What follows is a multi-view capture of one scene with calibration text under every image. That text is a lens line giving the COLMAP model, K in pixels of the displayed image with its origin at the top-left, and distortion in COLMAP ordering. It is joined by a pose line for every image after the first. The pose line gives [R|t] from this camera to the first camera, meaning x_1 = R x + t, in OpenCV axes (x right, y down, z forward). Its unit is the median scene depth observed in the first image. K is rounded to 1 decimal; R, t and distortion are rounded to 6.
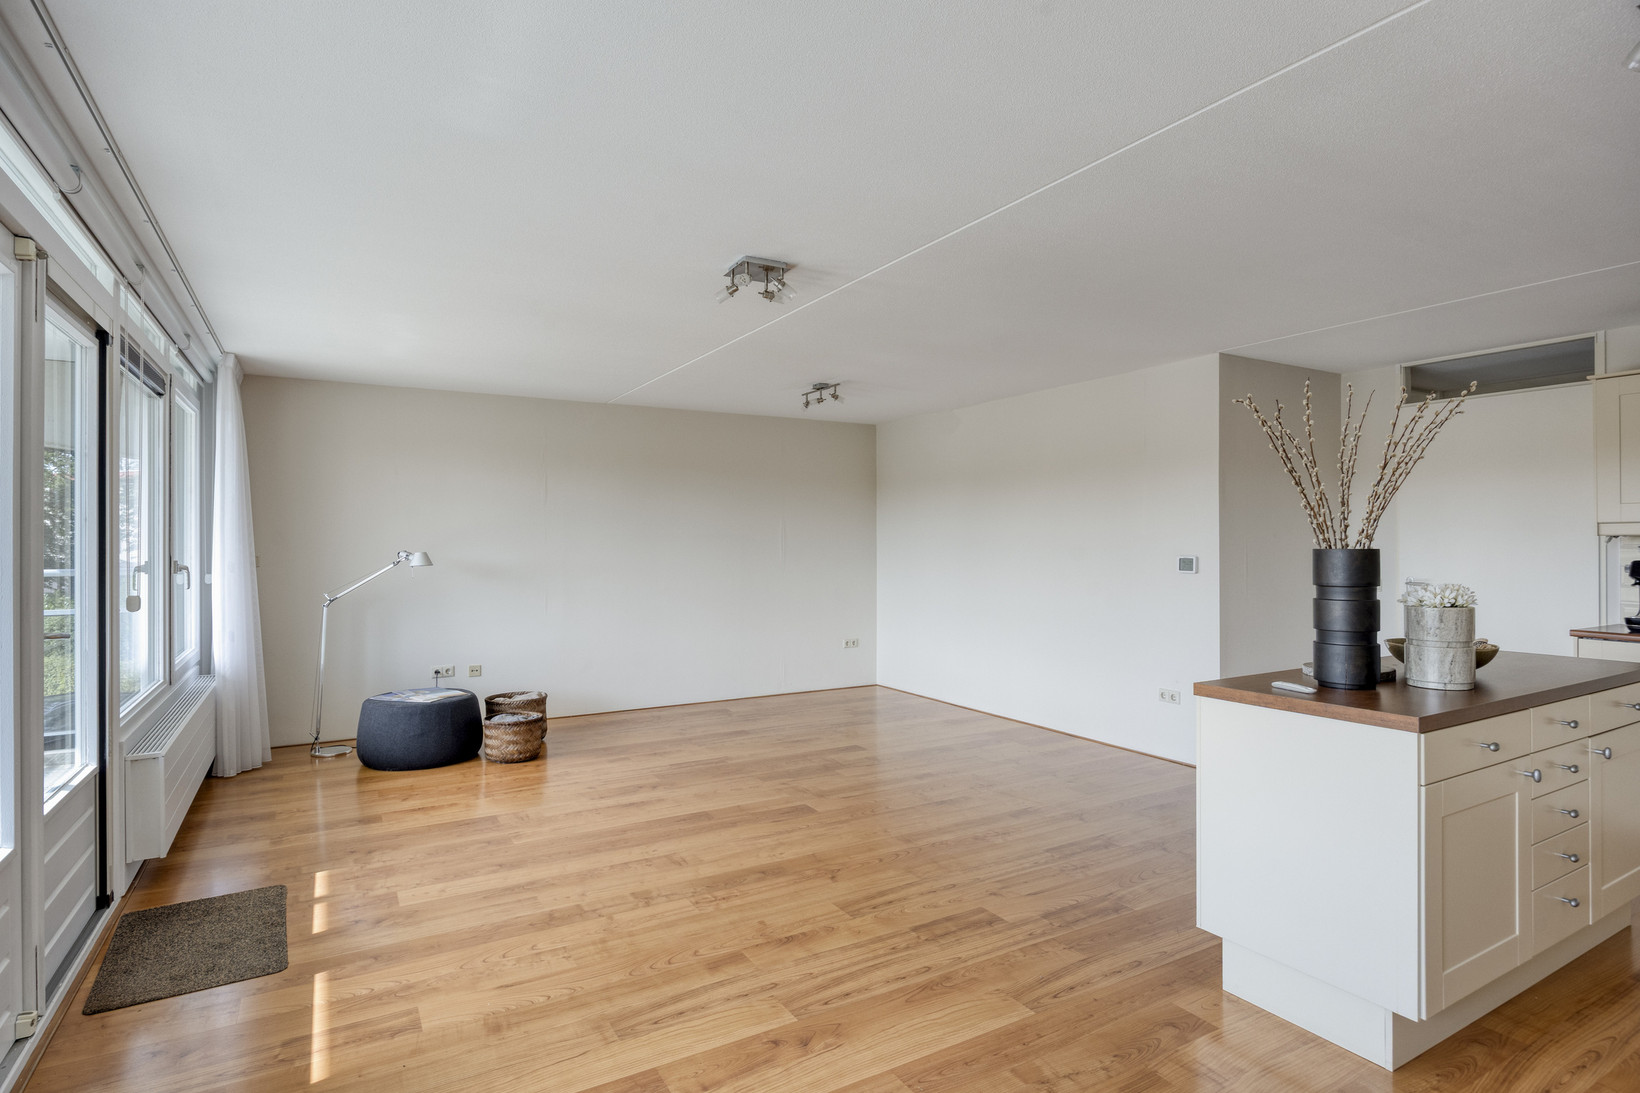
lens RADIAL K [[856.0, 0, 839.9], [0, 856.0, 534.1], [0, 0, 1]] dist [-0.007943, -0.000688]
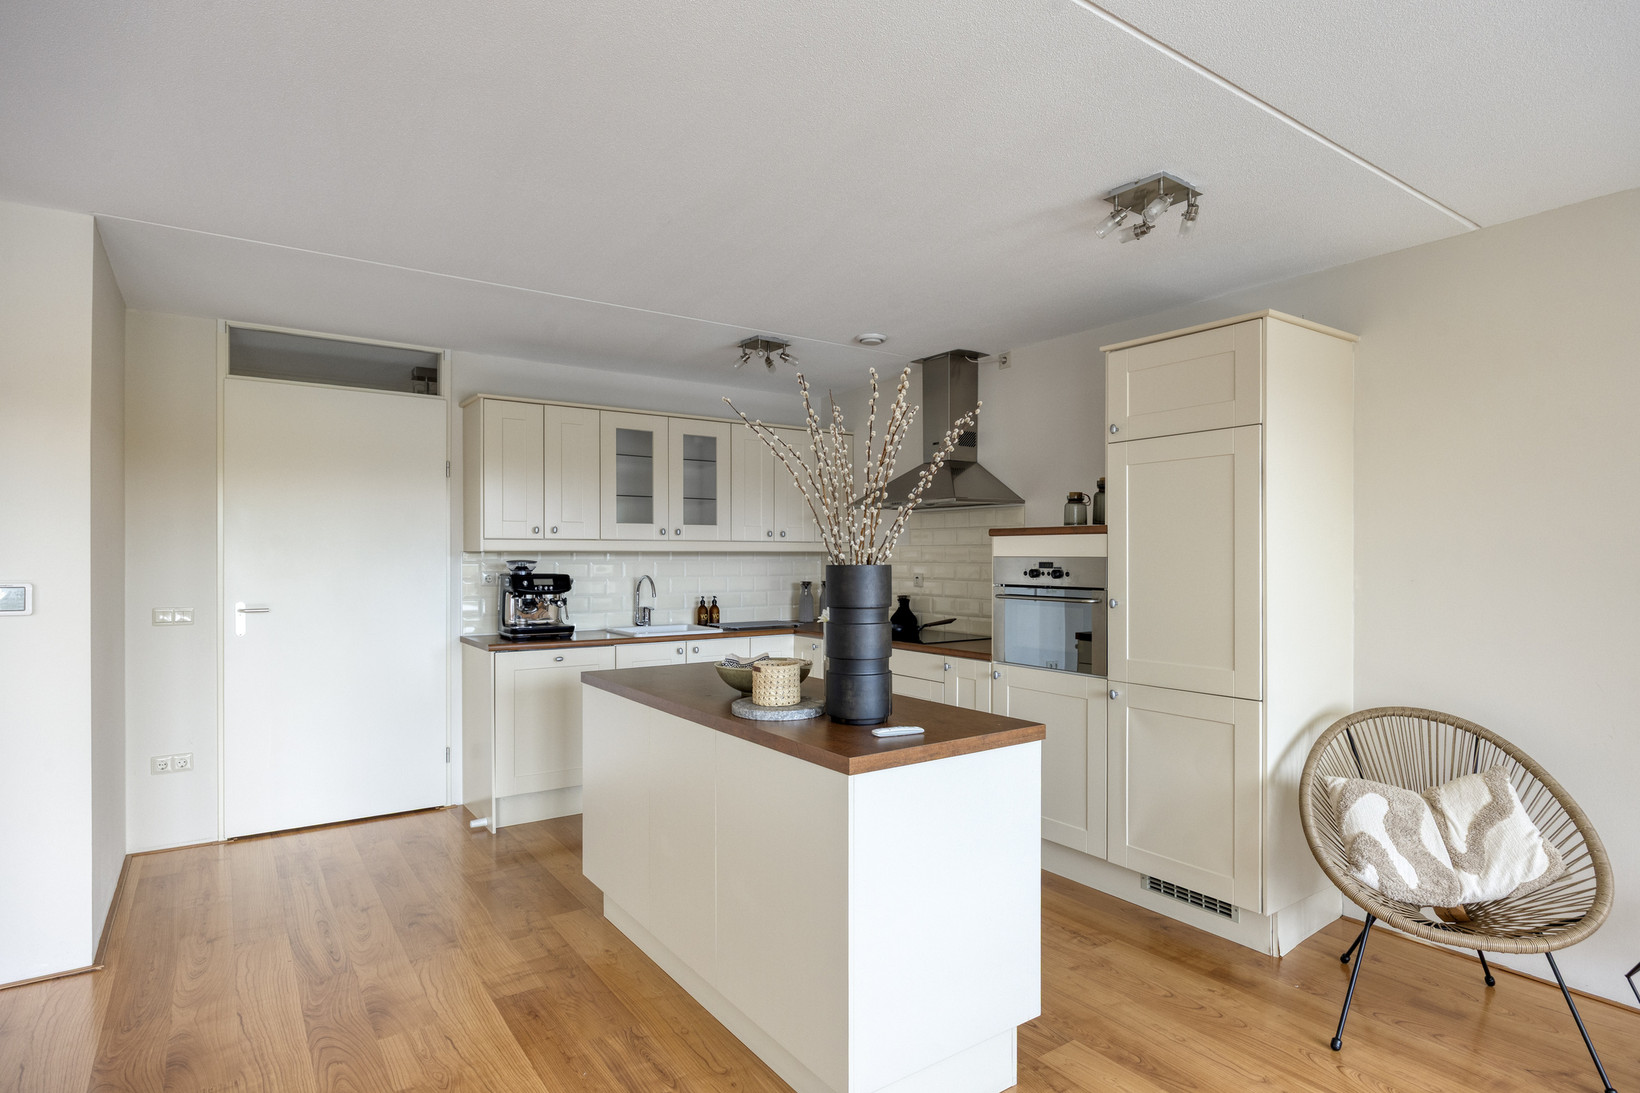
lens RADIAL K [[856.0, 0, 828.5], [0, 856.0, 563.3], [0, 0, 1]] dist [-0.007943, -0.000688]
pose [[-0.072567, -0.005929, 0.997346, -0.256798], [-0.010661, 0.999930, 0.005169, 0.010013], [-0.997307, -0.010257, -0.072625, 0.990139]]
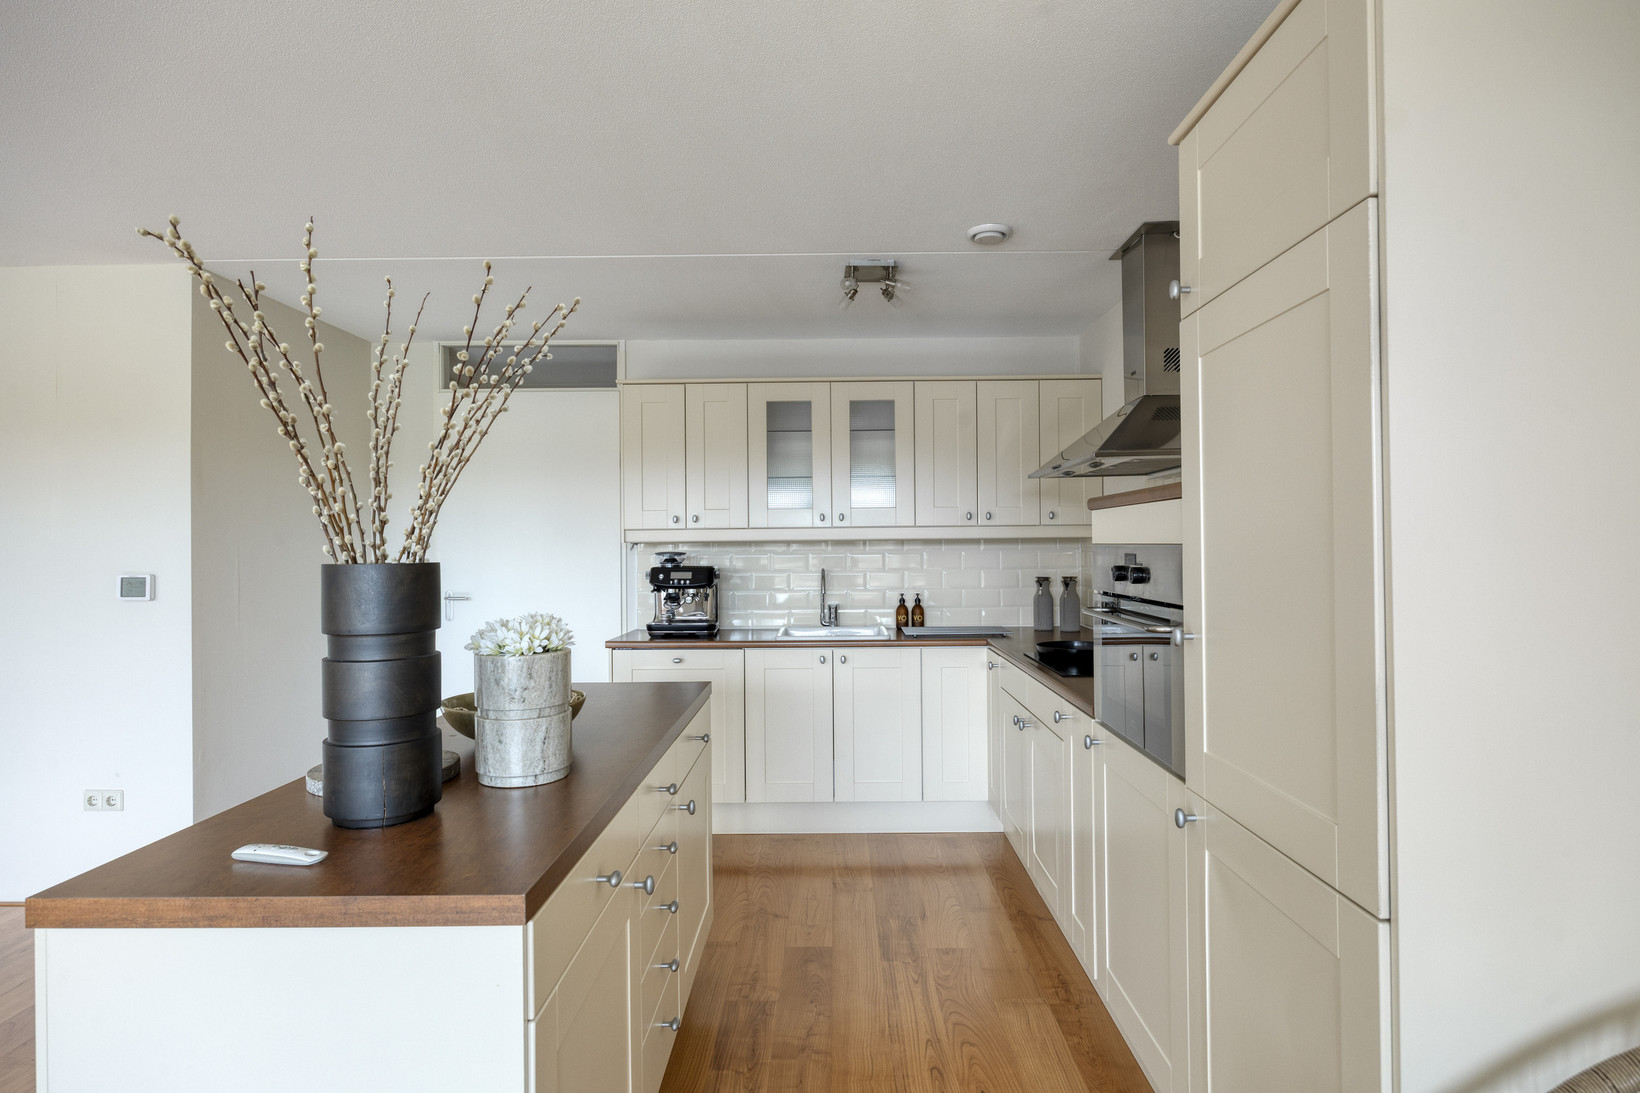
lens RADIAL K [[856.0, 0, 819.2], [0, 856.0, 543.2], [0, 0, 1]] dist [-0.007943, -0.000688]
pose [[0.525572, 0.001028, 0.850749, 0.246177], [-0.000844, 0.999999, -0.000687, 0.004110], [-0.850749, -0.000357, 0.525572, 0.425810]]
